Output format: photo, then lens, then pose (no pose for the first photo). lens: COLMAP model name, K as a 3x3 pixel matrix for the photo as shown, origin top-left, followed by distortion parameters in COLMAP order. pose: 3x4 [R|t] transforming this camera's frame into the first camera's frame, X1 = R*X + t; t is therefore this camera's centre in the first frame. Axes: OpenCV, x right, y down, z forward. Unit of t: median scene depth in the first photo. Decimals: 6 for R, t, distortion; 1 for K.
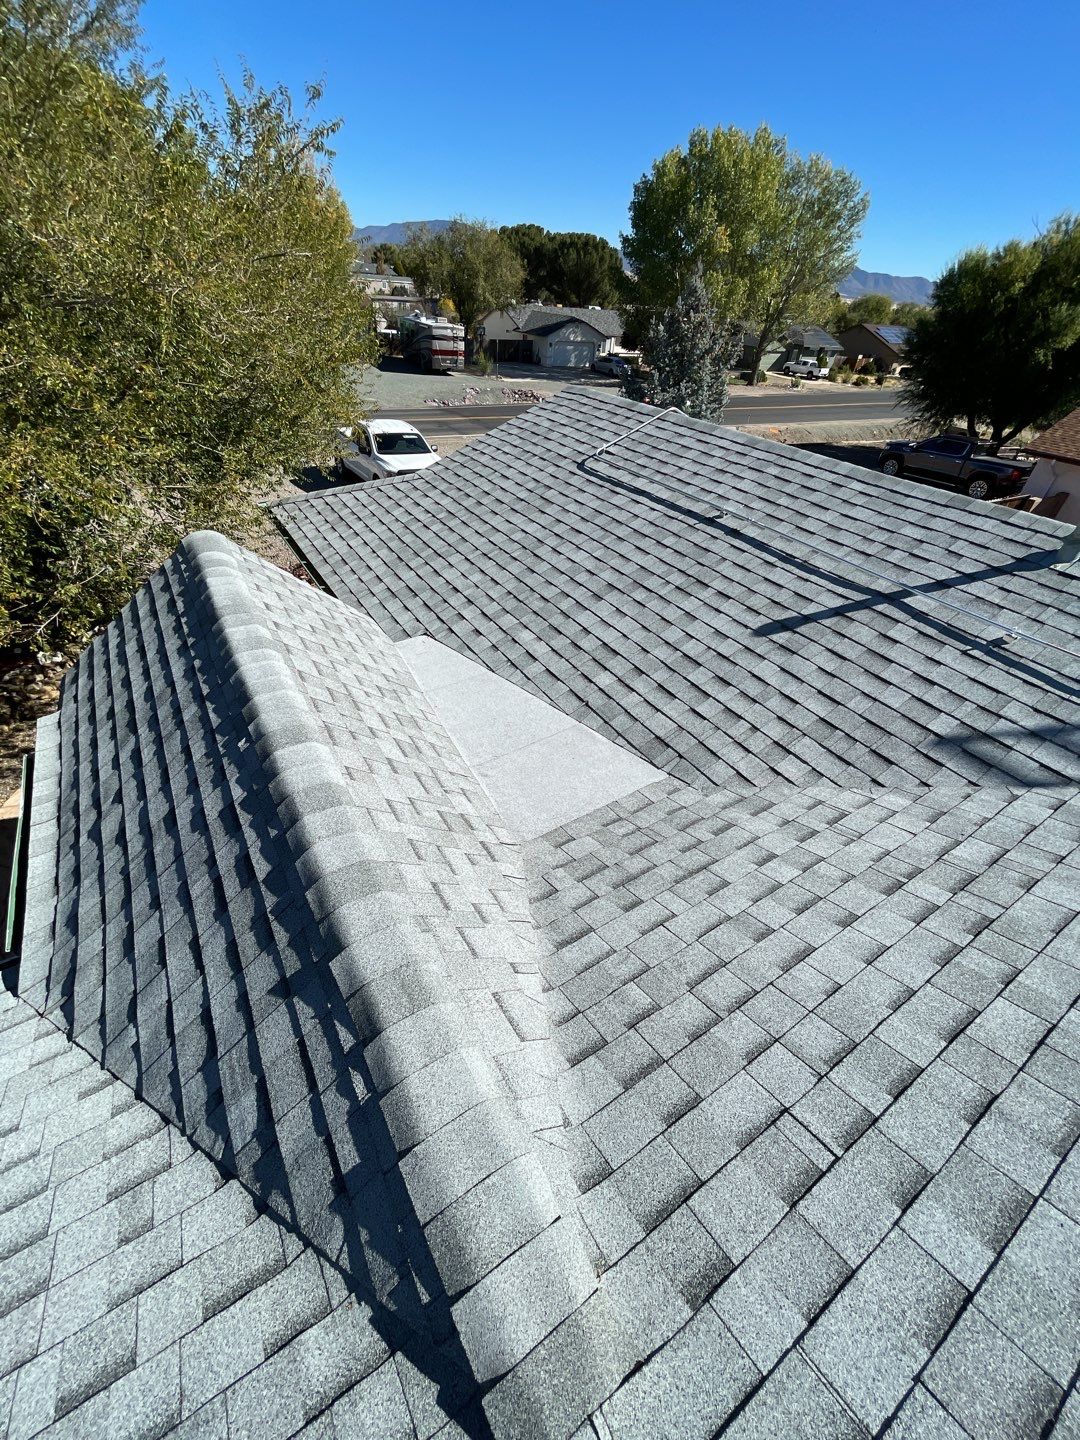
lens RADIAL K [[578.5, 0, 542.6], [0, 578.5, 719.9], [0, 0, 1]] dist [-0.002747, 0.000076]
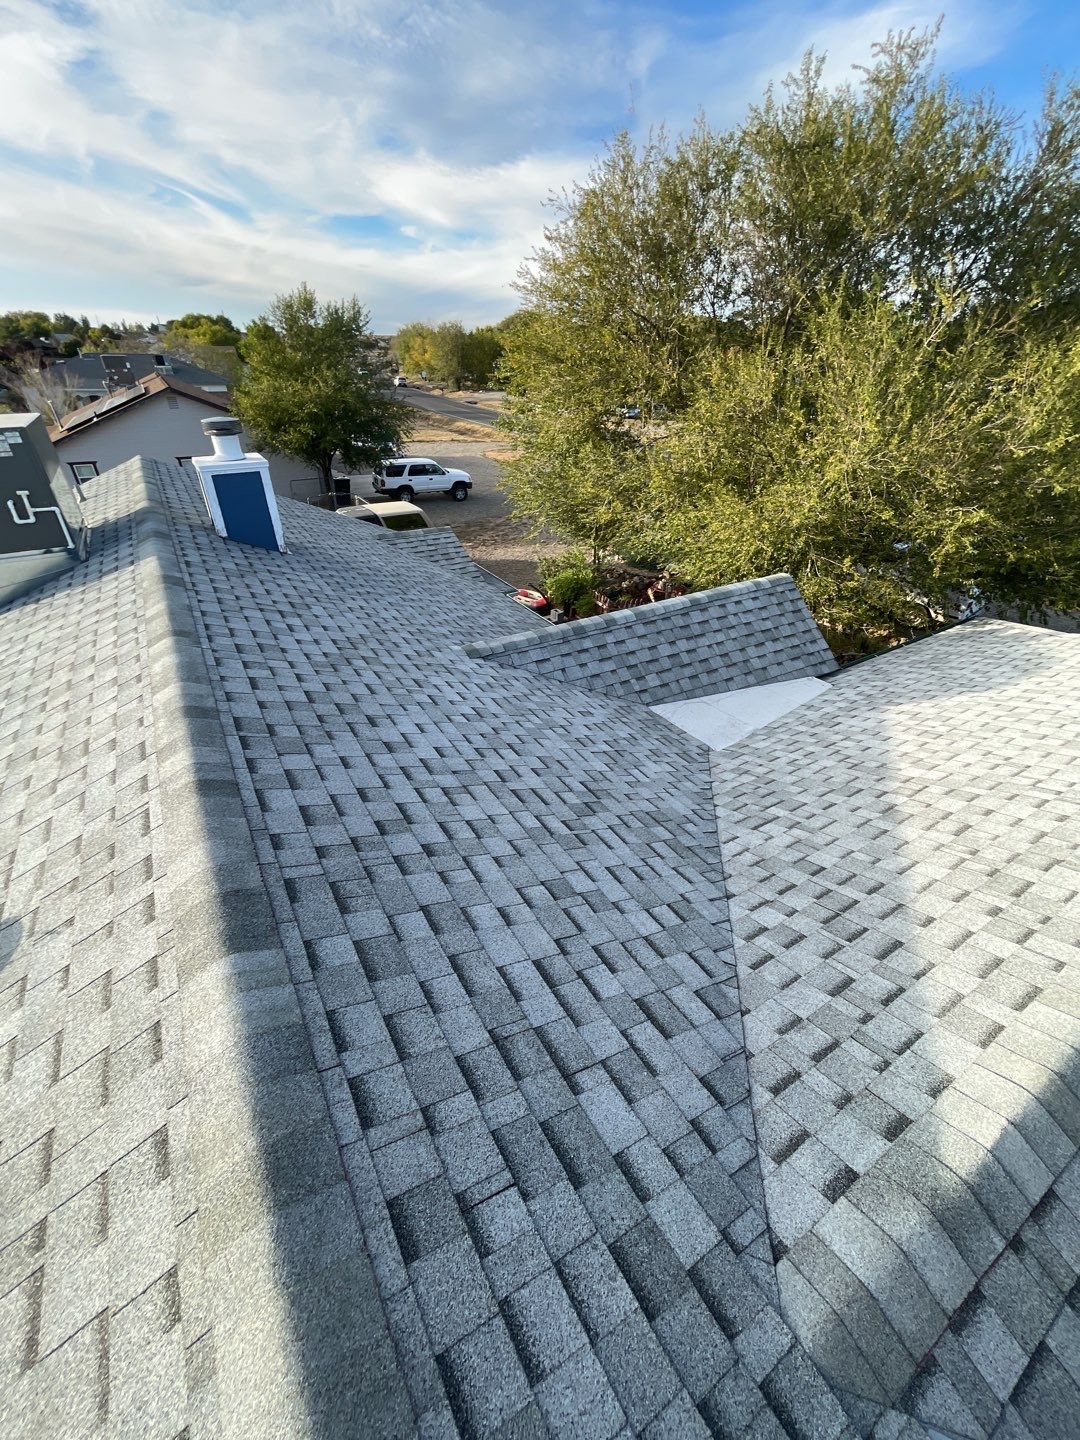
lens RADIAL K [[578.5, 0, 543.9], [0, 578.5, 717.2], [0, 0, 1]] dist [-0.002747, 0.000076]
pose [[-0.010374, 0.470295, -0.882448, 0.240674], [-0.618207, 0.690616, 0.375327, -0.041331], [0.785947, 0.549429, 0.283576, 0.018475]]
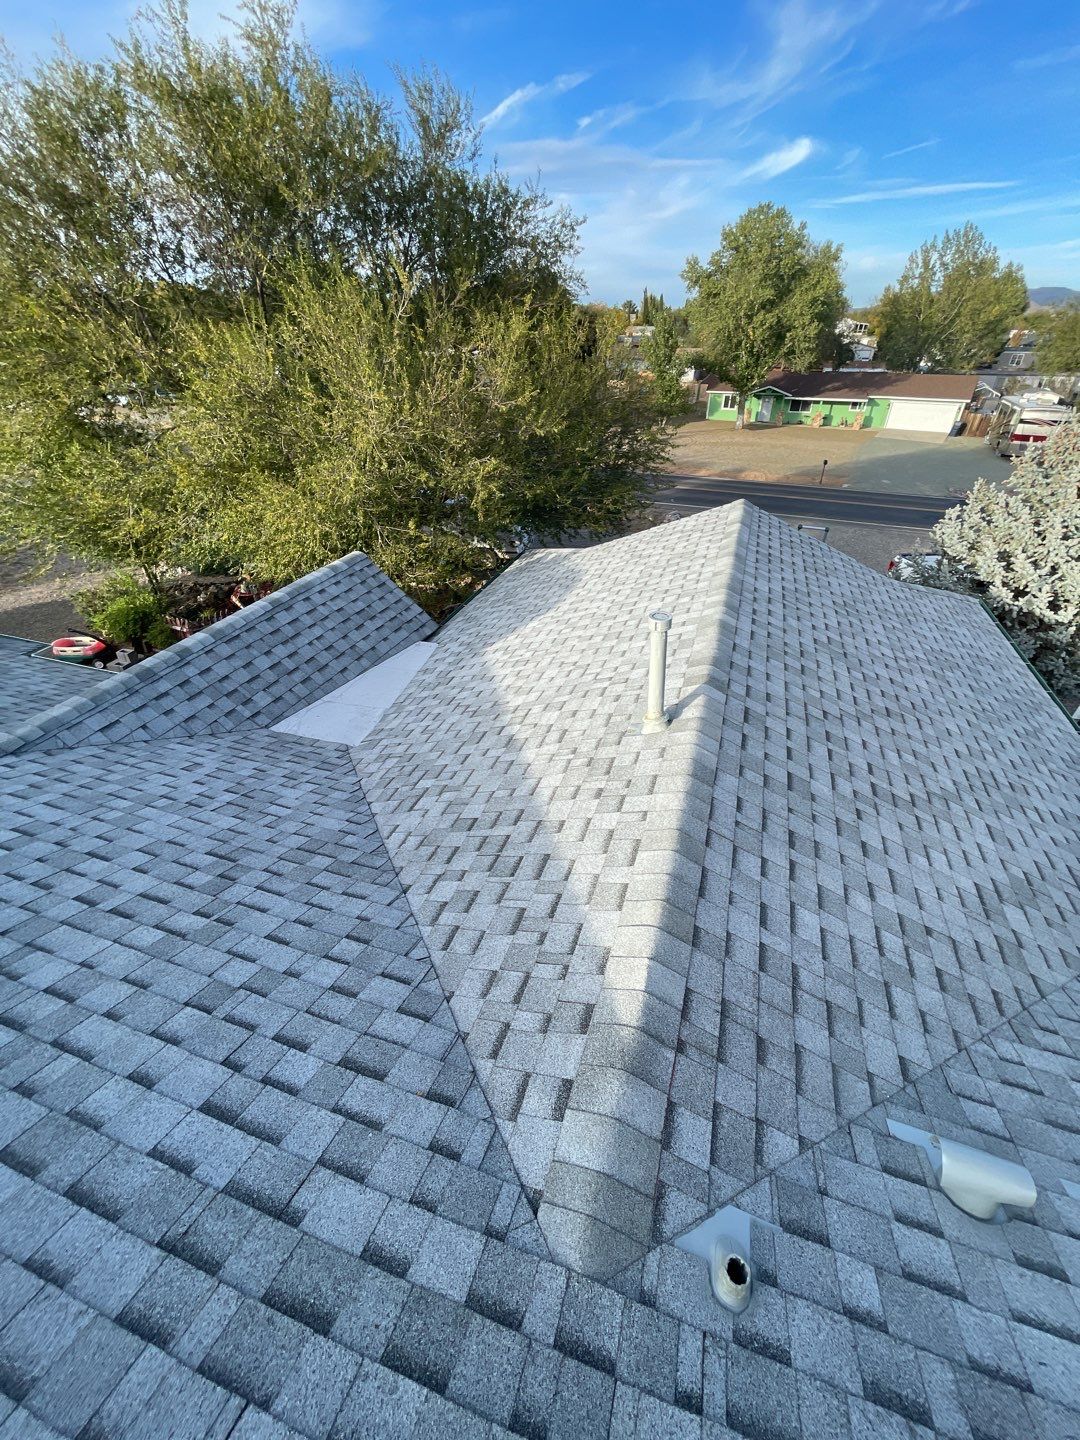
lens RADIAL K [[578.5, 0, 541.9], [0, 578.5, 717.6], [0, 0, 1]] dist [-0.002747, 0.000076]
pose [[0.626311, 0.374201, -0.683893, 0.237207], [-0.436978, 0.895006, 0.089528, -0.050163], [0.645589, 0.242774, 0.724069, 0.027432]]
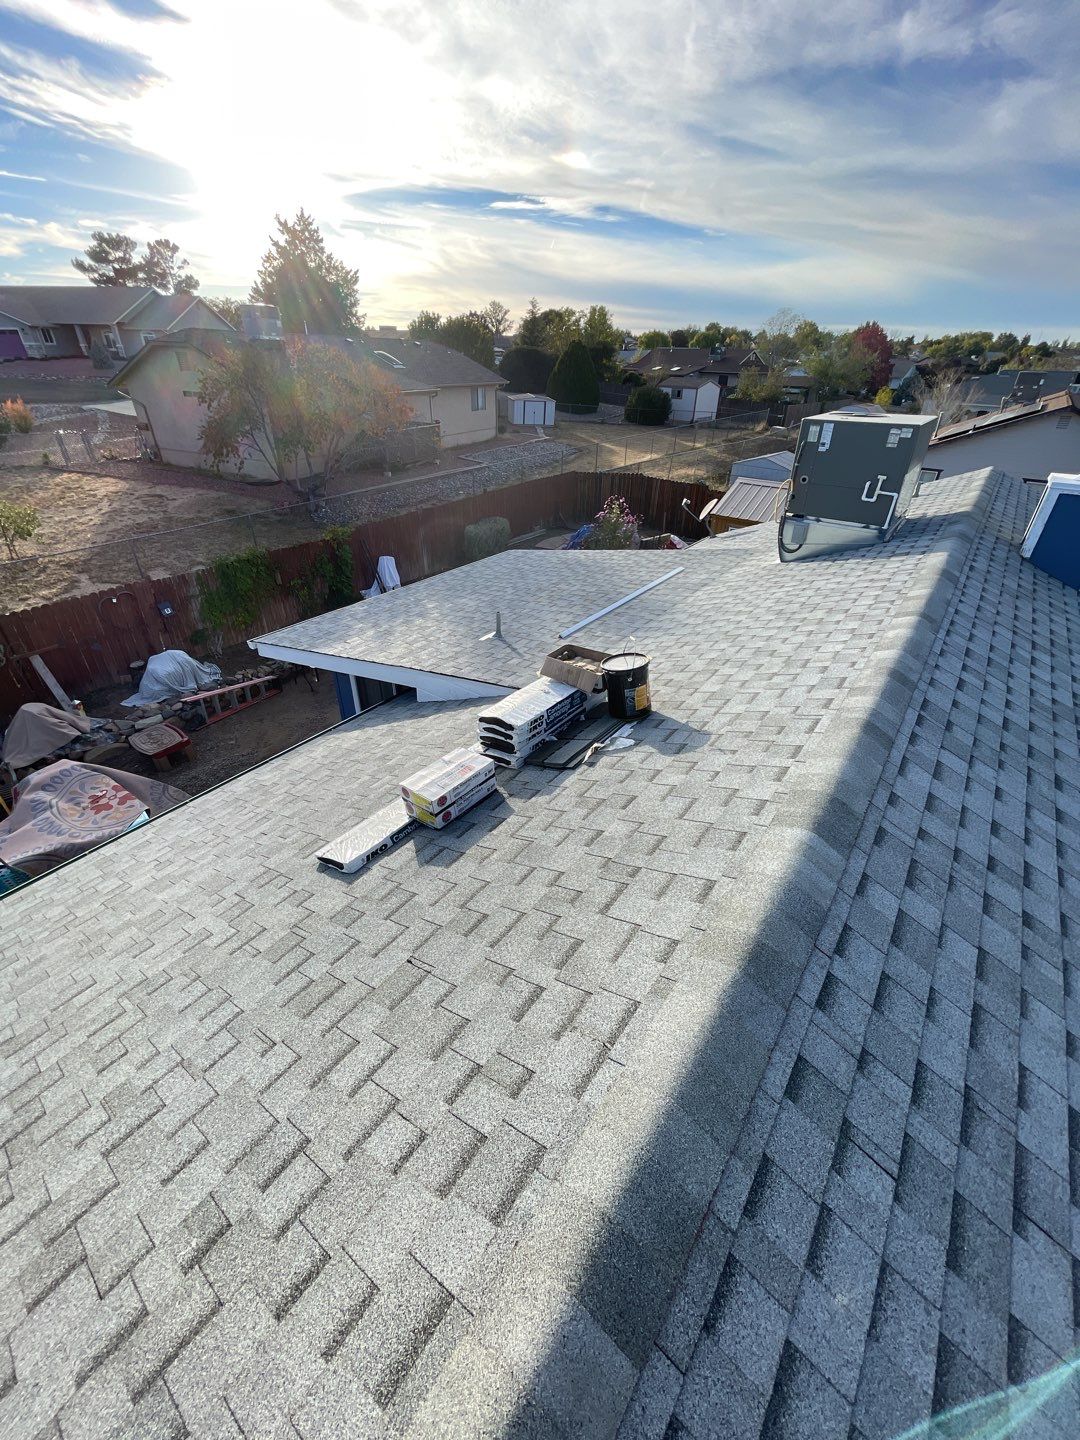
lens RADIAL K [[578.5, 0, 544.3], [0, 578.5, 717.2], [0, 0, 1]] dist [-0.002747, 0.000076]
pose [[-0.928981, 0.118057, -0.350794, 0.259801], [-0.284164, 0.379793, 0.880345, -0.042831], [0.237160, 0.917507, -0.319273, 0.027346]]
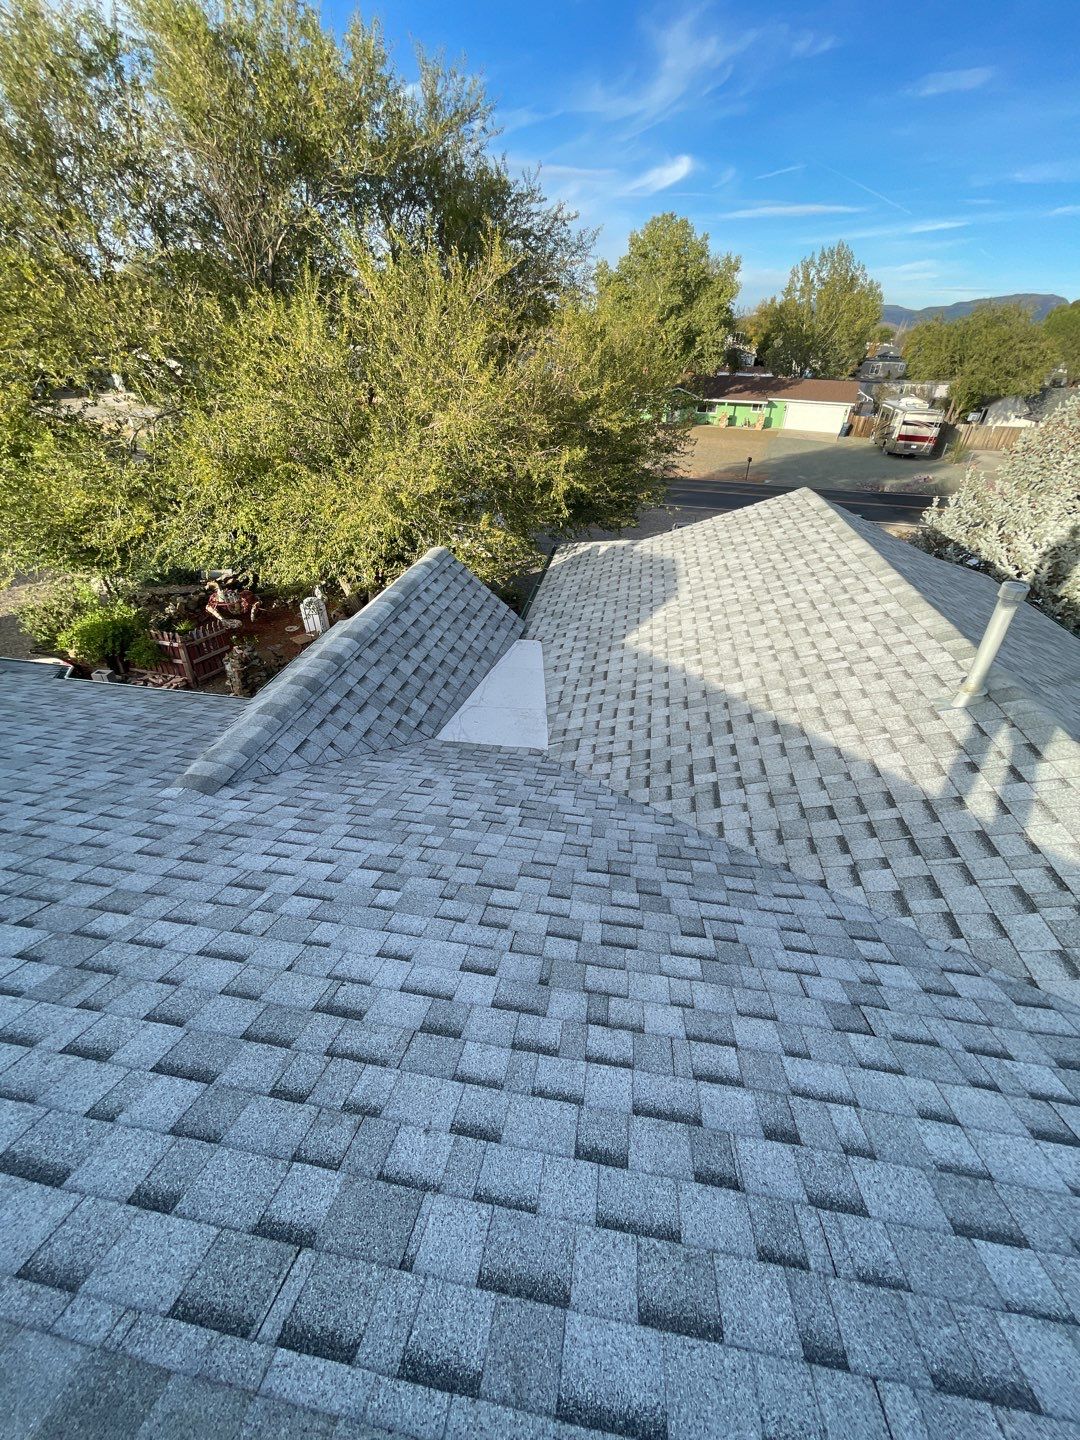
lens RADIAL K [[578.5, 0, 541.0], [0, 578.5, 714.7], [0, 0, 1]] dist [-0.002747, 0.000076]
pose [[0.745933, 0.321847, -0.583094, 0.155495], [-0.381146, 0.924240, 0.022560, -0.001831], [0.546180, 0.205415, 0.812091, -0.030748]]
